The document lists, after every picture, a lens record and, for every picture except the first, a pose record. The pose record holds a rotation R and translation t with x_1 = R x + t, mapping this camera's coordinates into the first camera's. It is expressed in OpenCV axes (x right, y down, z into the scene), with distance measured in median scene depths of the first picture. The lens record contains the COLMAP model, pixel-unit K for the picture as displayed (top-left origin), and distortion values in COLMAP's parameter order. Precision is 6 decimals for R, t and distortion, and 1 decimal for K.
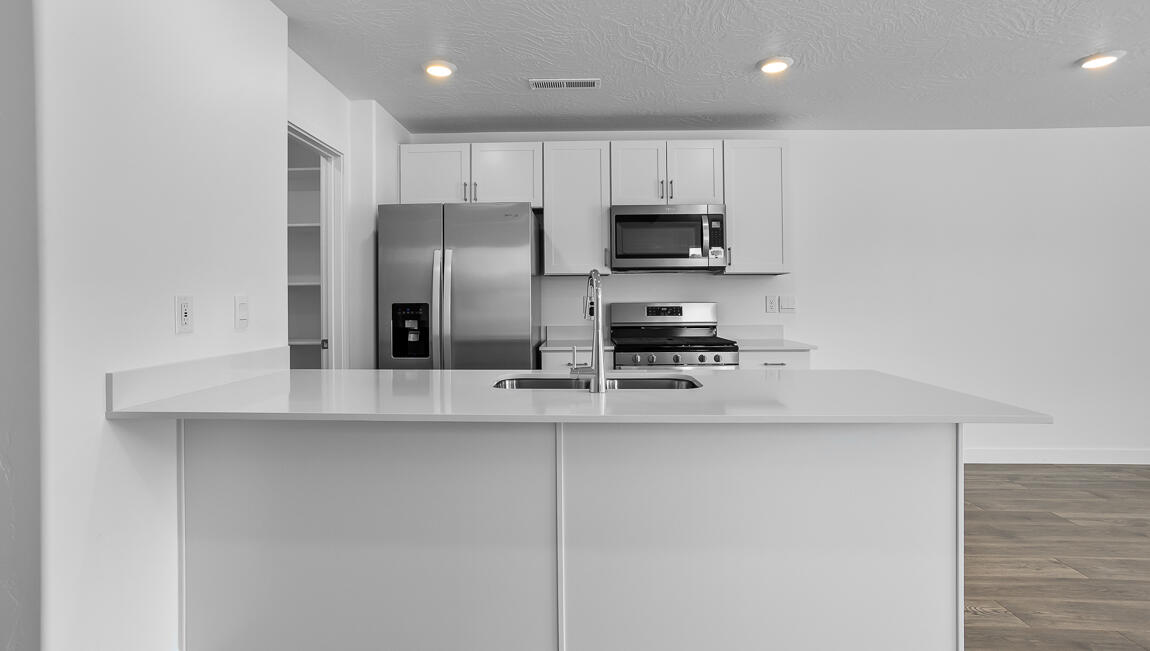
lens RADIAL K [[557.3, 0, 558.0], [0, 557.3, 302.3], [0, 0, 1]] dist [-0.001663, -0.000139]
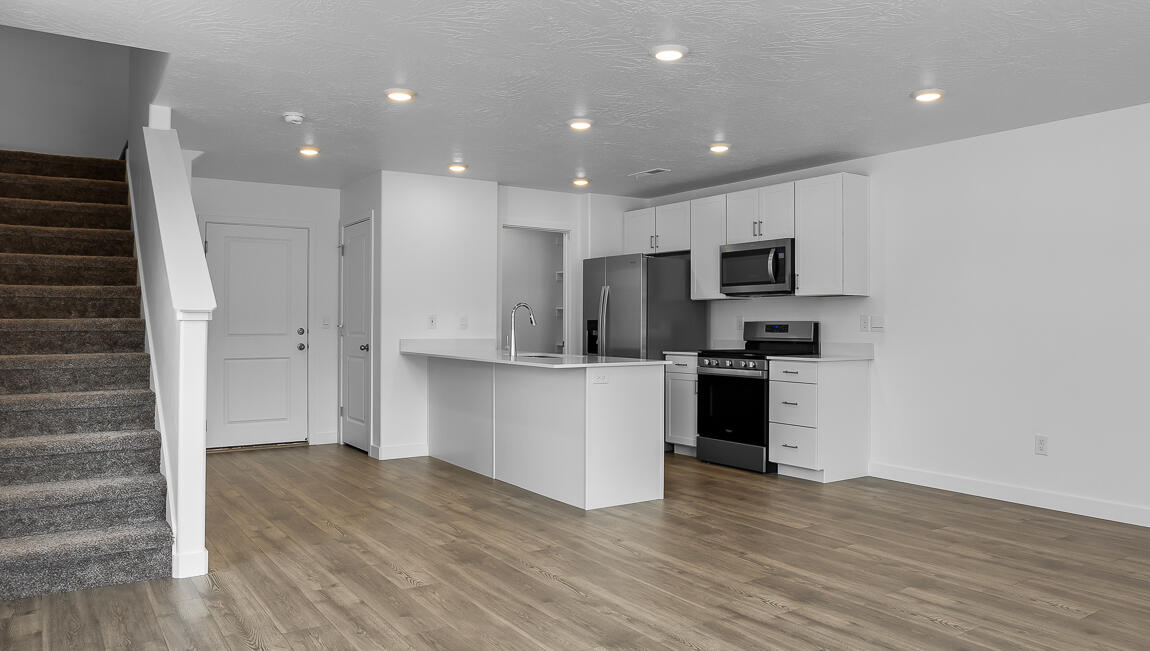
lens RADIAL K [[664.4, 0, 567.8], [0, 664.4, 317.8], [0, 0, 1]] dist [-0.011924, 0.000160]
pose [[0.600866, 0.002705, -0.799345, 1.137590], [-0.012526, 0.999903, -0.006032, 0.008009], [0.799252, 0.013637, 0.600842, -0.213136]]
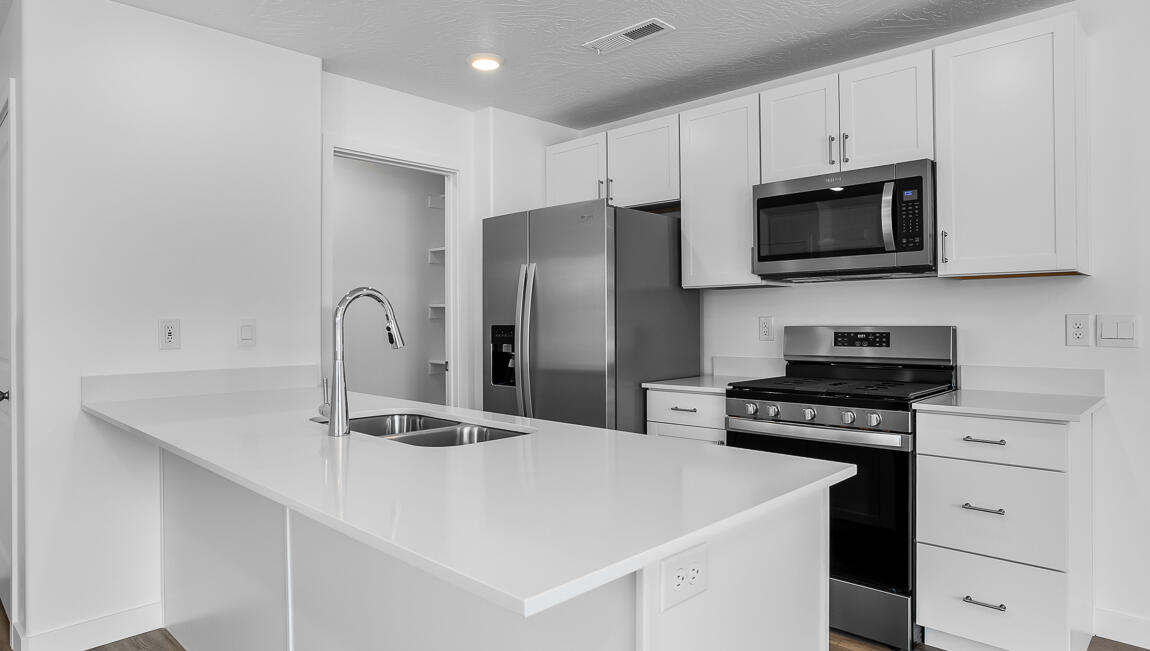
lens RADIAL K [[664.4, 0, 567.8], [0, 664.4, 317.8], [0, 0, 1]] dist [-0.011924, 0.000160]
pose [[0.753994, -0.001049, -0.656881, 0.471614], [-0.002370, 0.999988, -0.004317, -0.004958], [0.656877, 0.004812, 0.753982, 0.229472]]
